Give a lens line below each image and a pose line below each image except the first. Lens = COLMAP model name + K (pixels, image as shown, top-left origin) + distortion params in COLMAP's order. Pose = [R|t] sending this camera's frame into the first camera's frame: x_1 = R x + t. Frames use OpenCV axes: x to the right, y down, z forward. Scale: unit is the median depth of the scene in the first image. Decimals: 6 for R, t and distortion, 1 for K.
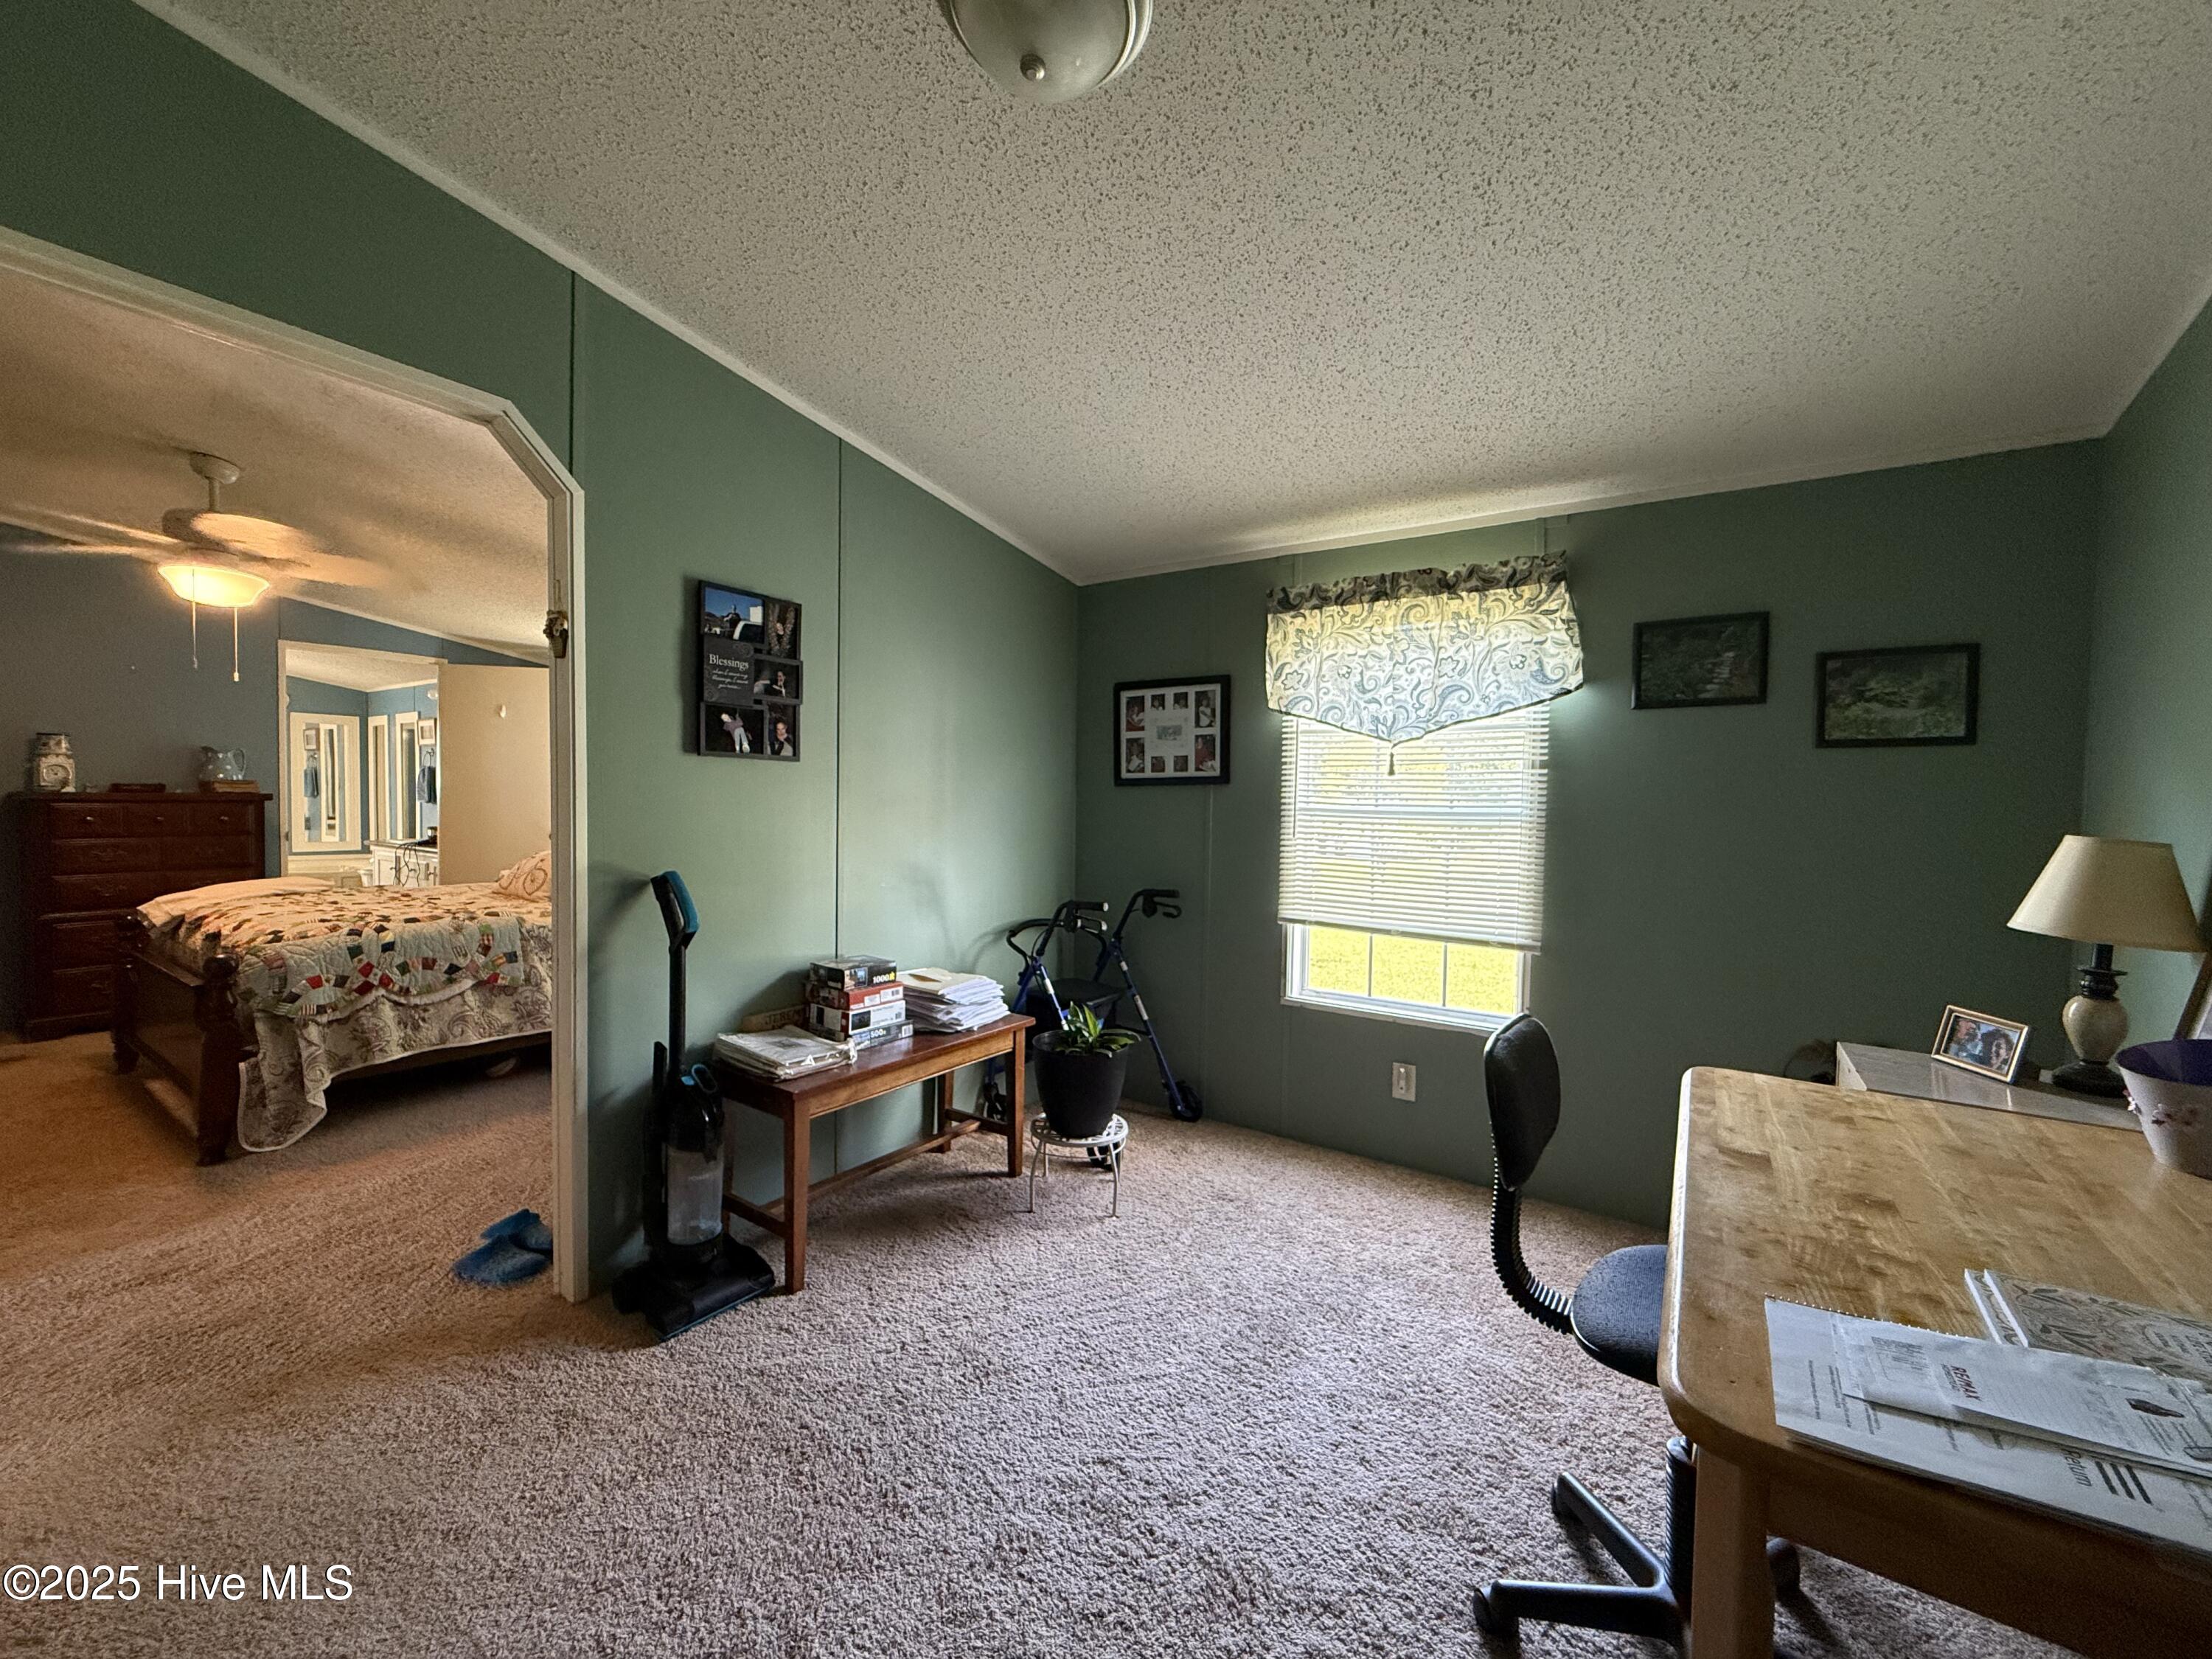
lens RADIAL K [[896.3, 0, 1100.4], [0, 896.3, 826.3], [0, 0, 1]] dist [-0.000227, 0.000028]
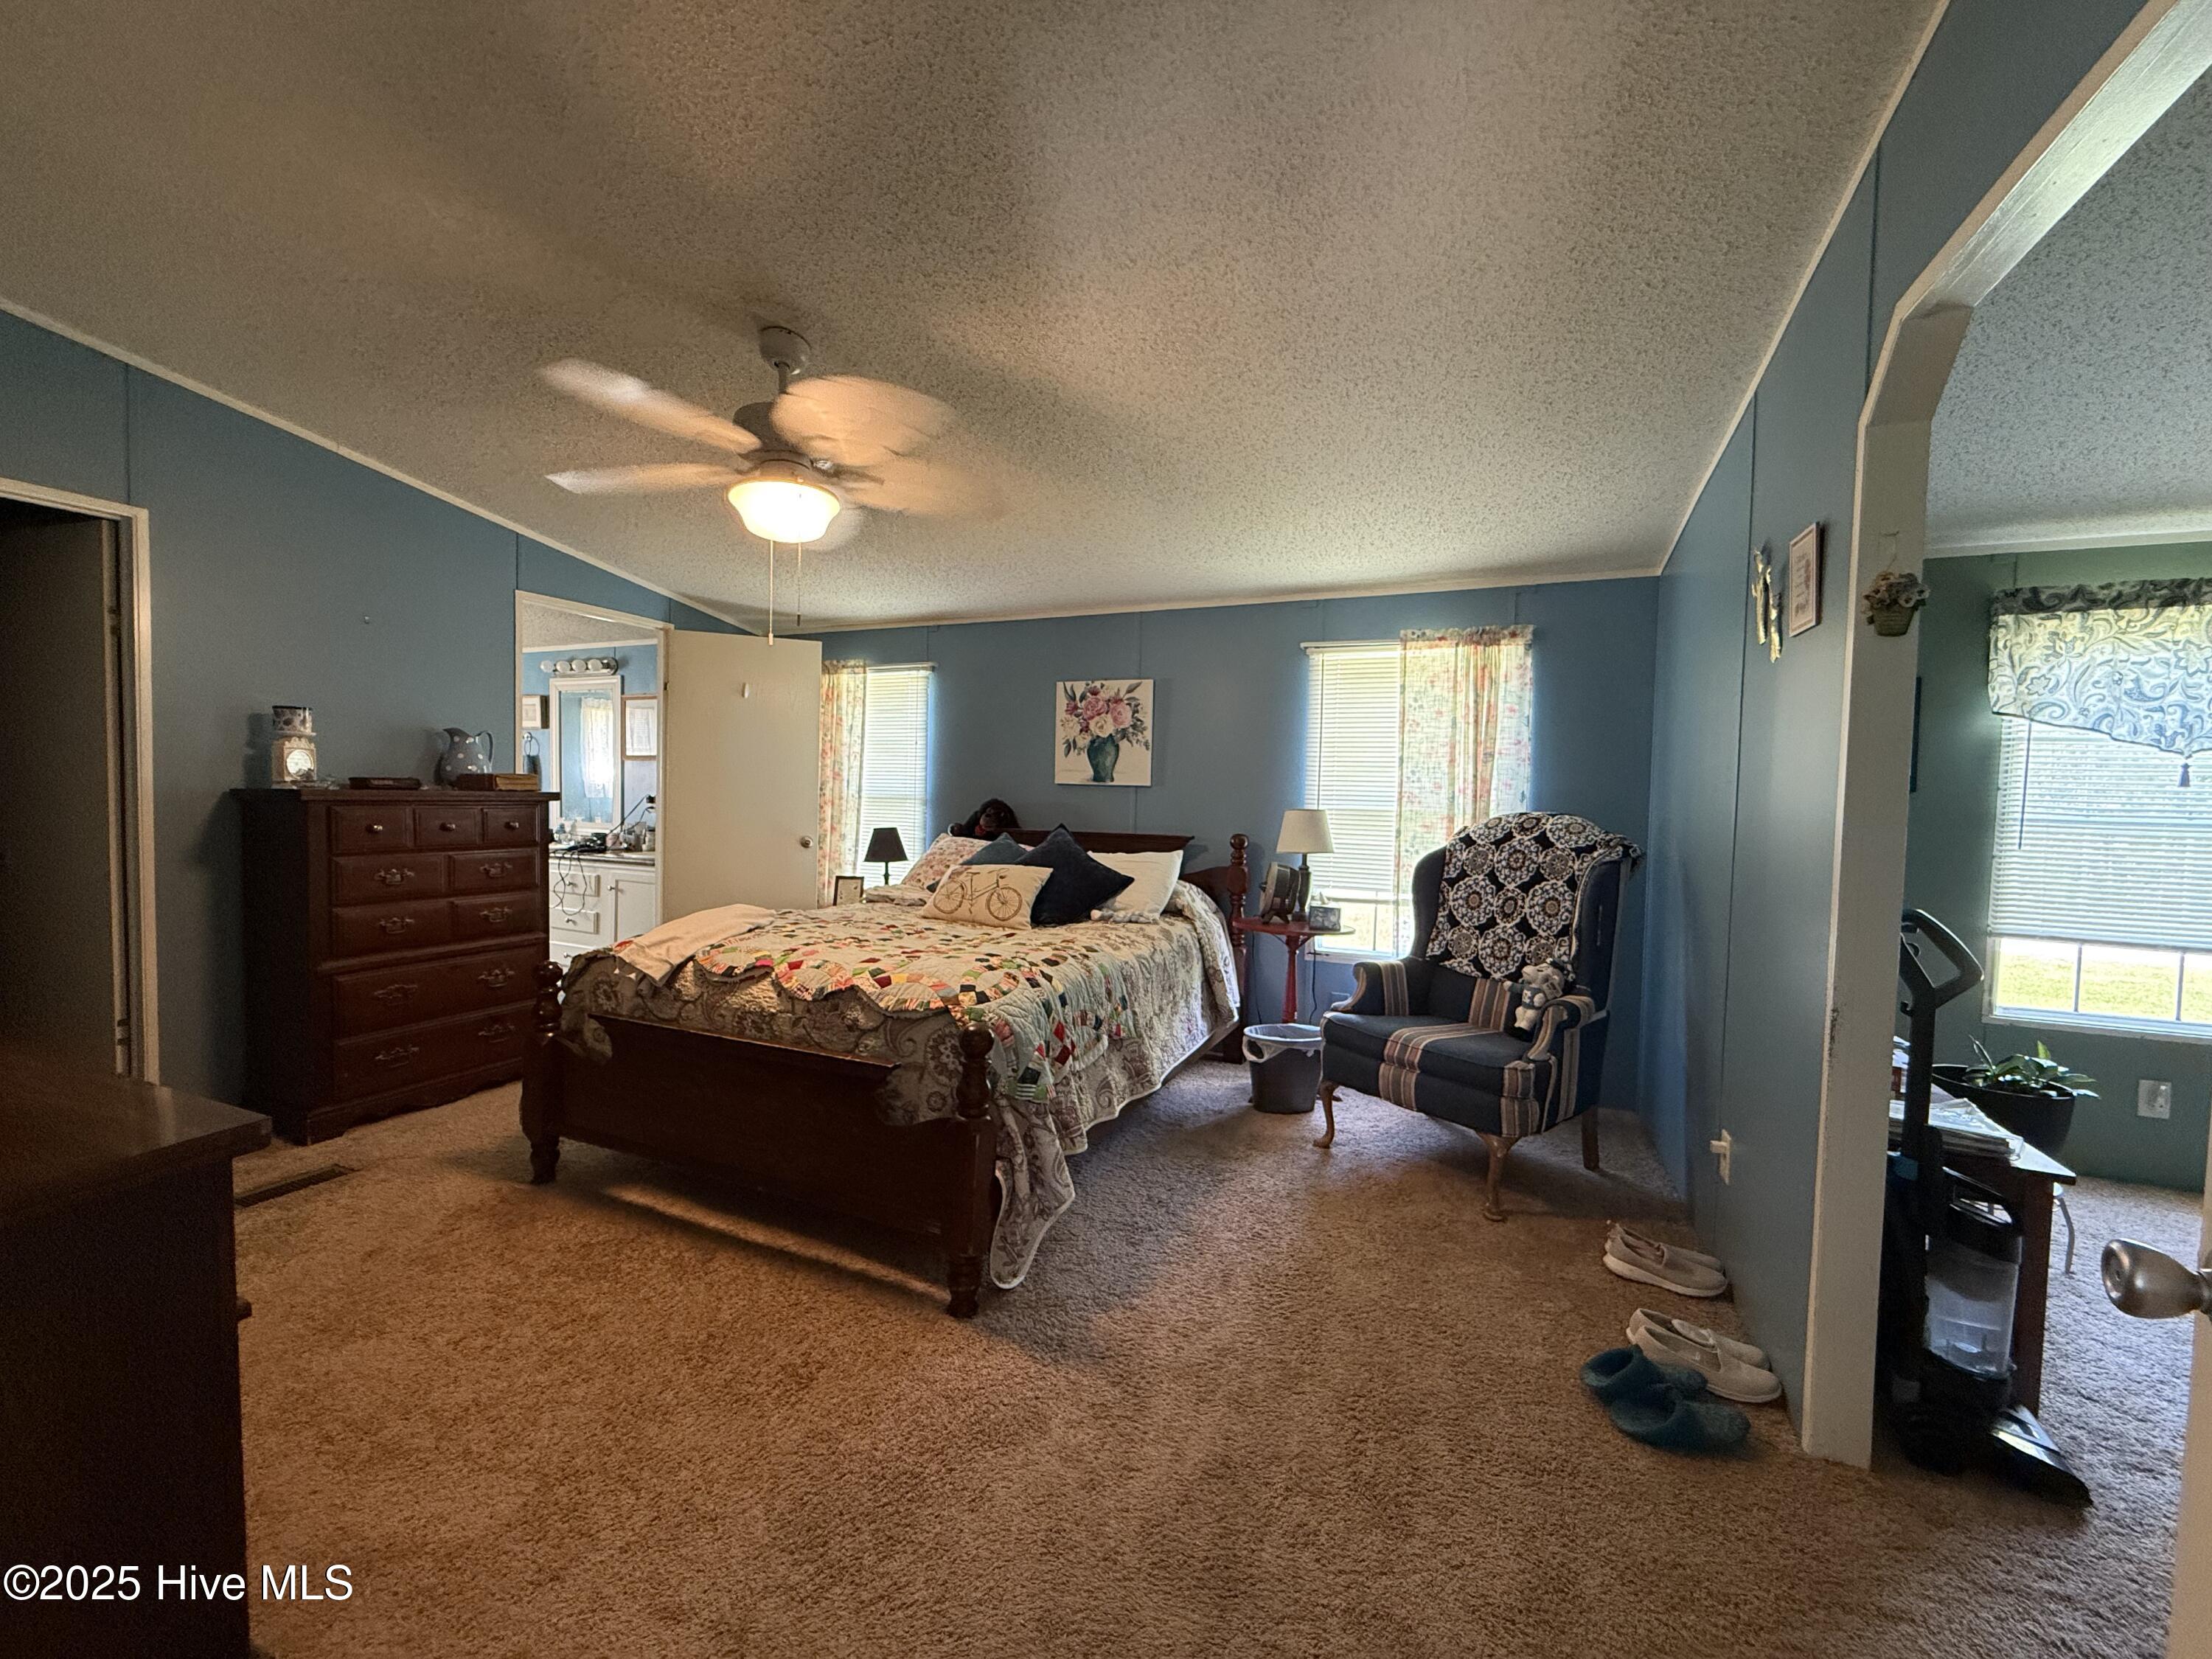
lens RADIAL K [[879.2, 0, 1098.9], [0, 879.2, 828.2], [0, 0, 1]] dist [-0.000963, 0.000165]
pose [[0.981244, -0.002819, 0.192751, -1.185724], [0.000594, 0.999933, 0.011600, -0.026877], [-0.192771, -0.011268, 0.981179, 0.337778]]
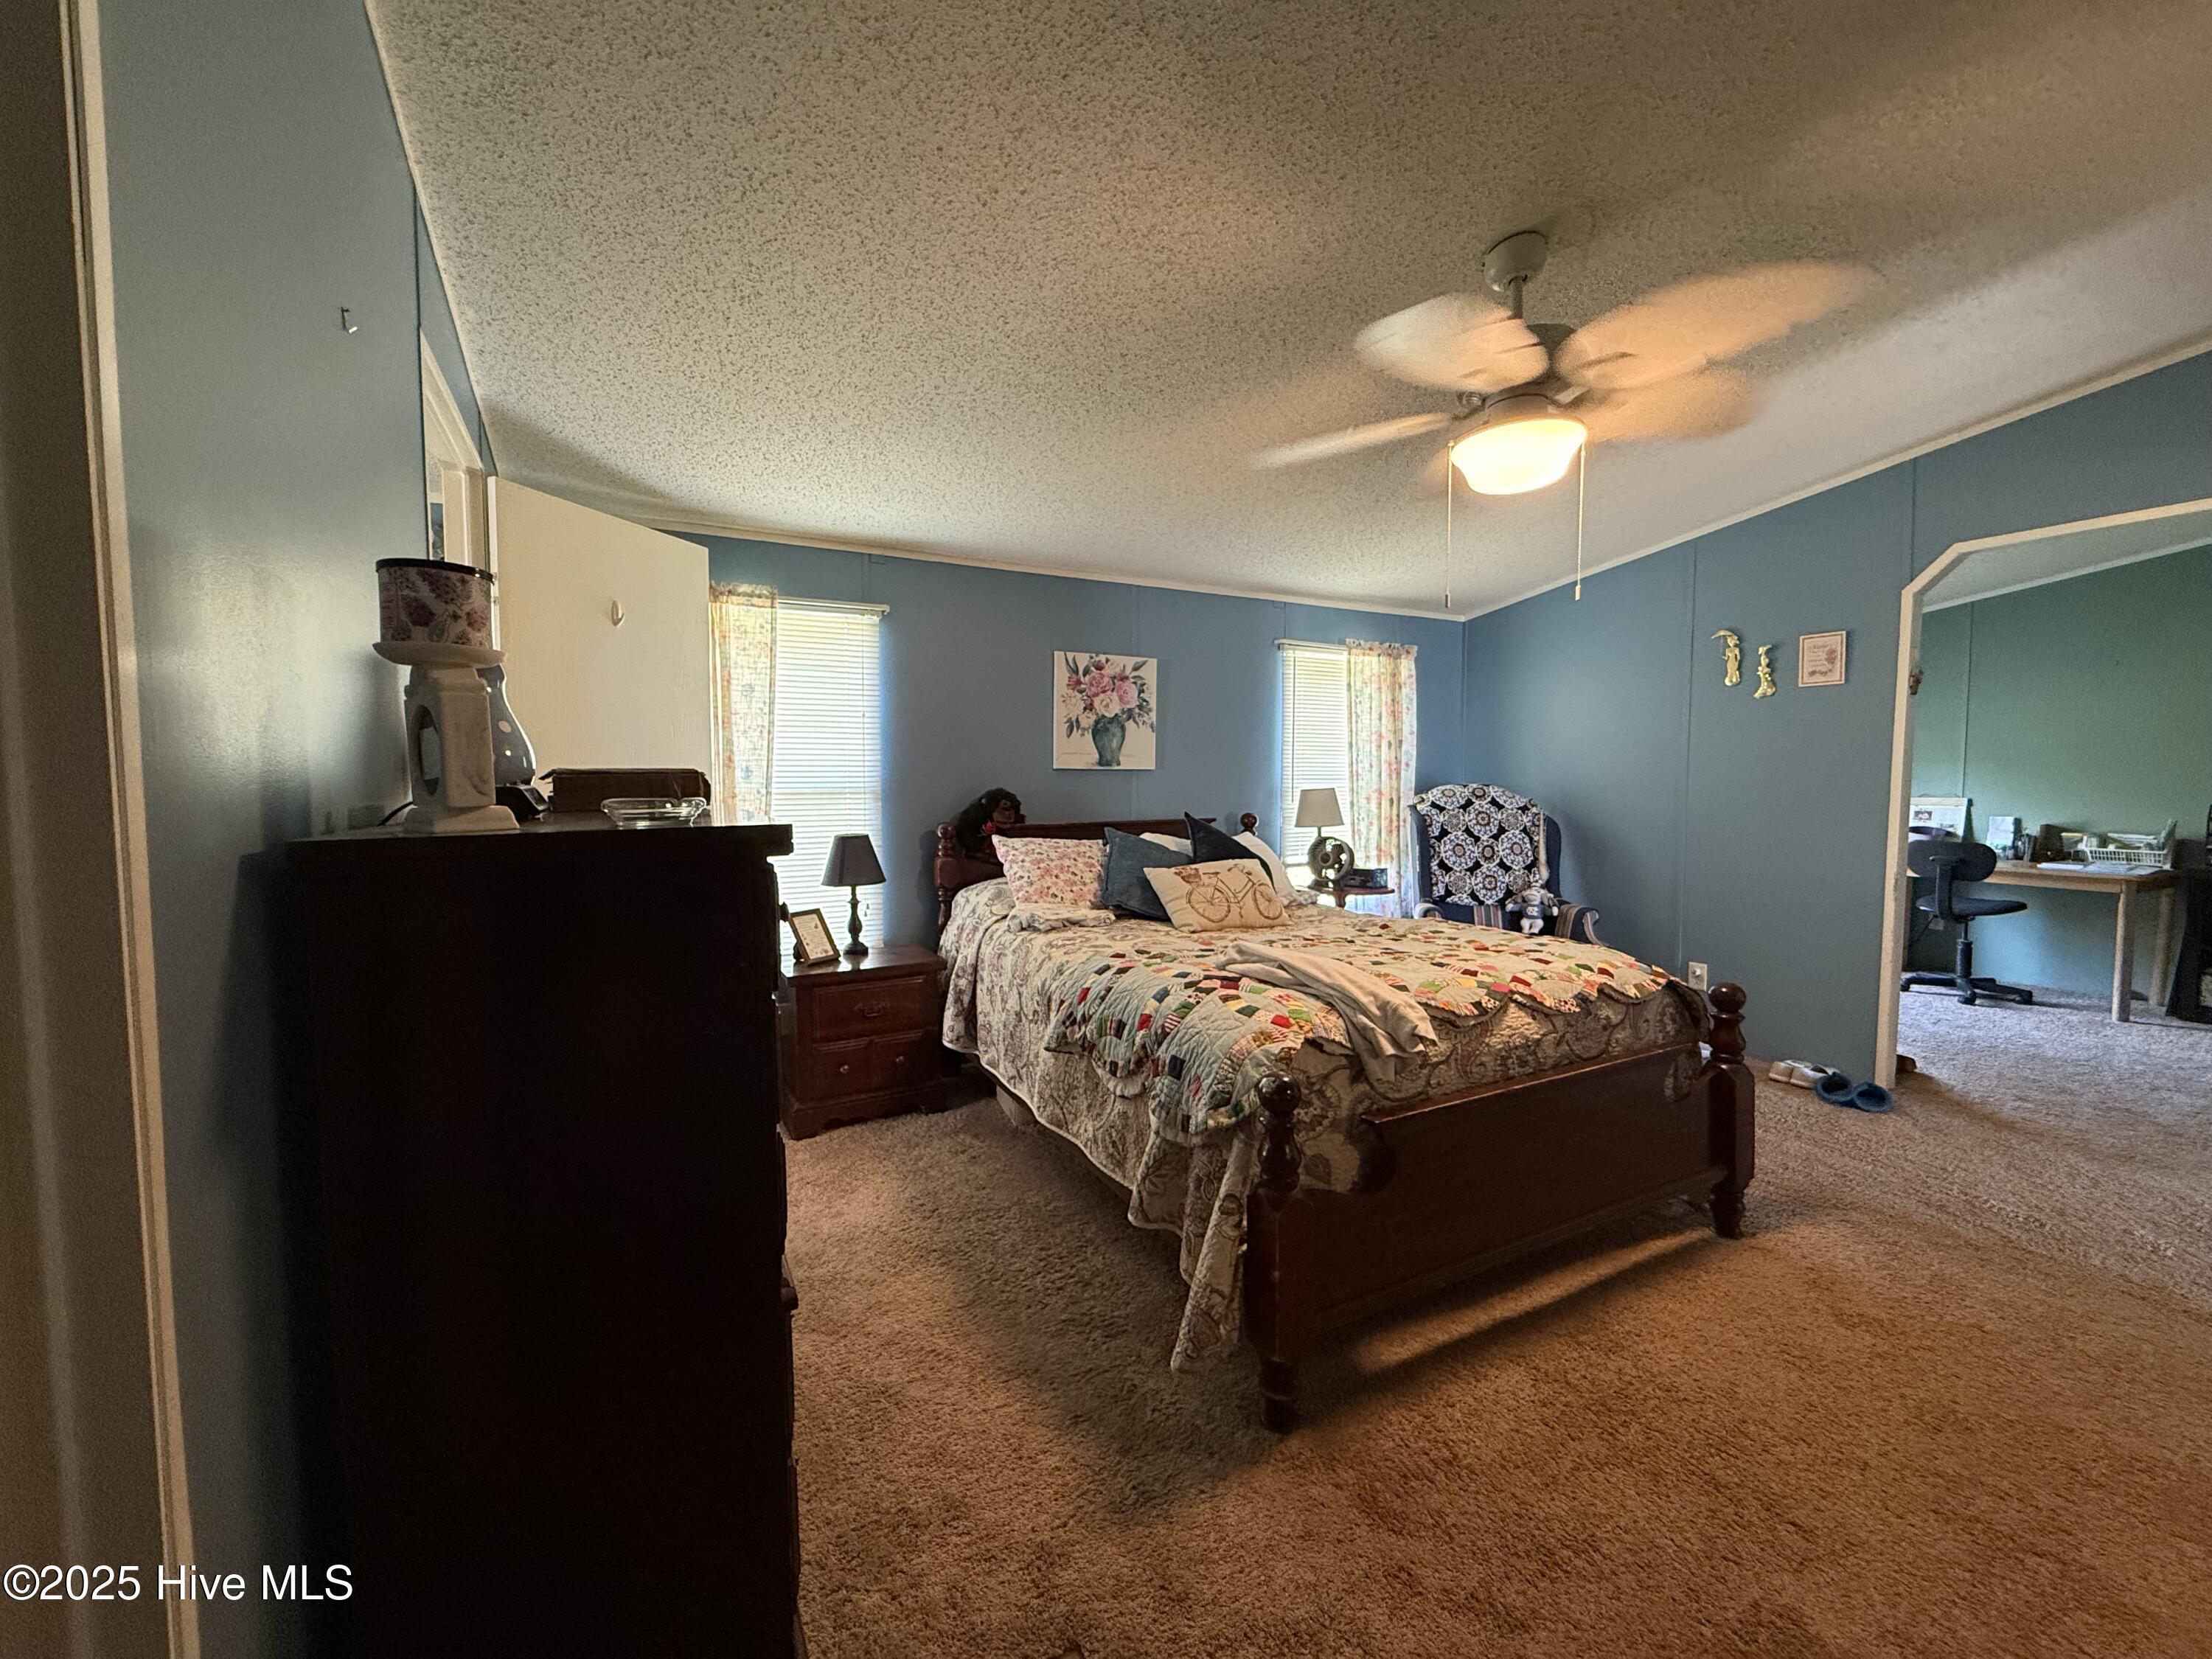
lens RADIAL K [[879.2, 0, 1098.9], [0, 879.2, 828.2], [0, 0, 1]] dist [-0.000963, 0.000165]
pose [[0.459896, -0.070497, 0.885170, -2.263901], [0.038247, 0.997491, 0.059571, -0.081176], [-0.887148, 0.006459, 0.461439, 1.320957]]
